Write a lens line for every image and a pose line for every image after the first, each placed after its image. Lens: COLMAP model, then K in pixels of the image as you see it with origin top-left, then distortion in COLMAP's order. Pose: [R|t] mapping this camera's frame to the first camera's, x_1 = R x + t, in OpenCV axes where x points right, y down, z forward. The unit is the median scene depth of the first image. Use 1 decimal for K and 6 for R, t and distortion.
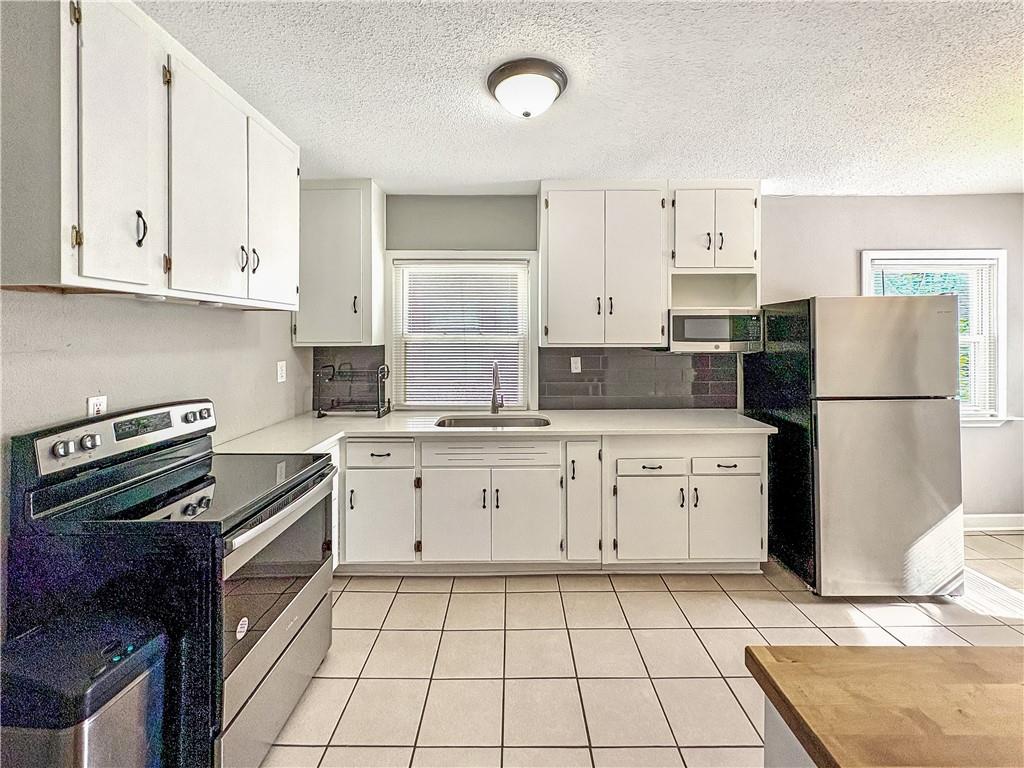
lens RADIAL K [[427.6, 0, 513.1], [0, 427.6, 338.9], [0, 0, 1]] dist [0.009512, -0.000761]
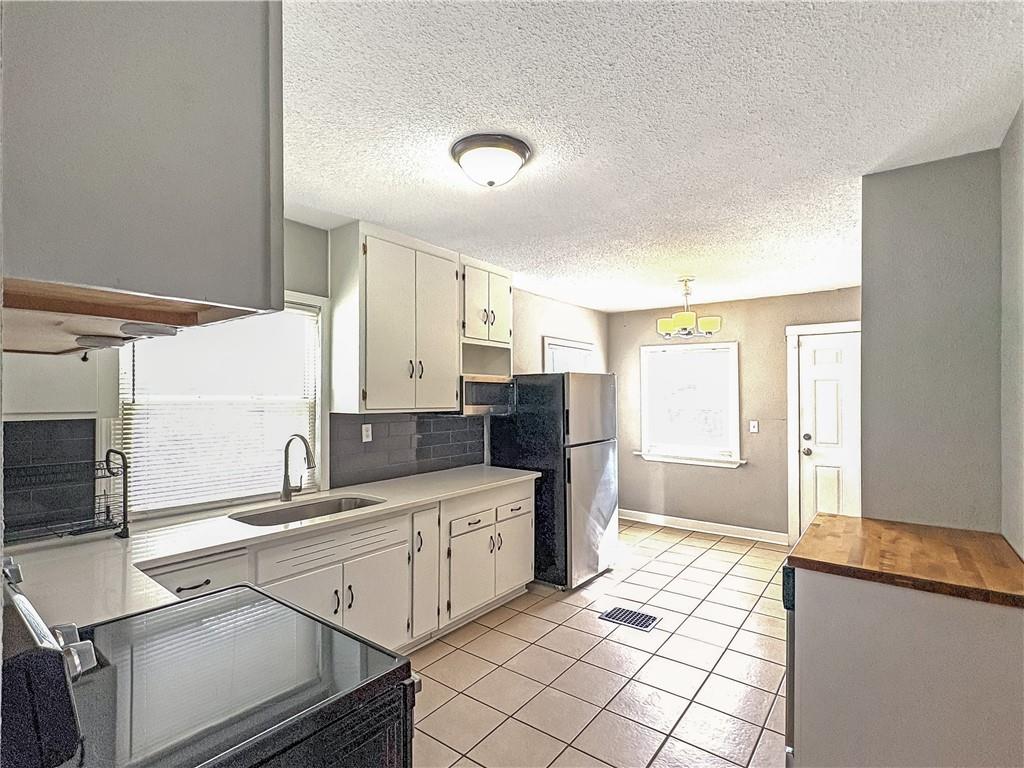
lens RADIAL K [[510.6, 0, 519.1], [0, 510.6, 400.3], [0, 0, 1]] dist [0.010173, -0.001181]
pose [[0.598969, -0.002128, 0.800769, -0.615364], [0.003078, 0.999995, 0.000355, -0.008107], [-0.800766, 0.002252, 0.598973, 0.133959]]
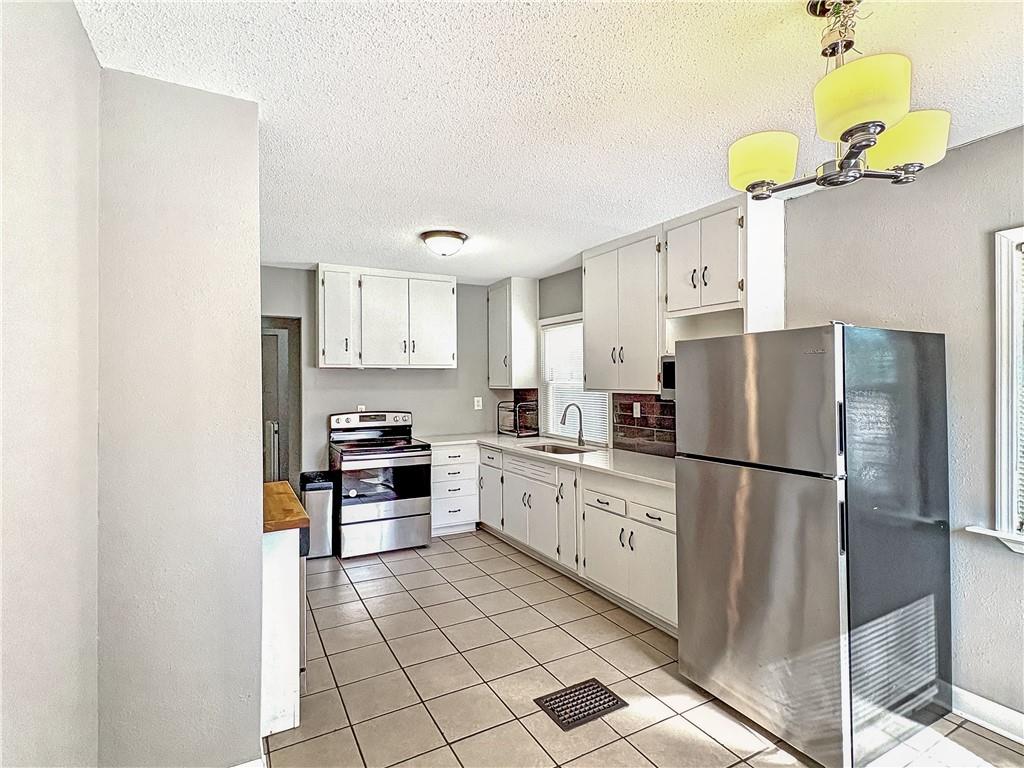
lens RADIAL K [[510.6, 0, 516.0], [0, 510.6, 382.3], [0, 0, 1]] dist [0.010173, -0.001181]
pose [[0.491931, 0.004742, -0.870621, 1.313129], [-0.002050, 0.999989, 0.004288, -0.013984], [0.870632, -0.000325, 0.491935, 0.152461]]
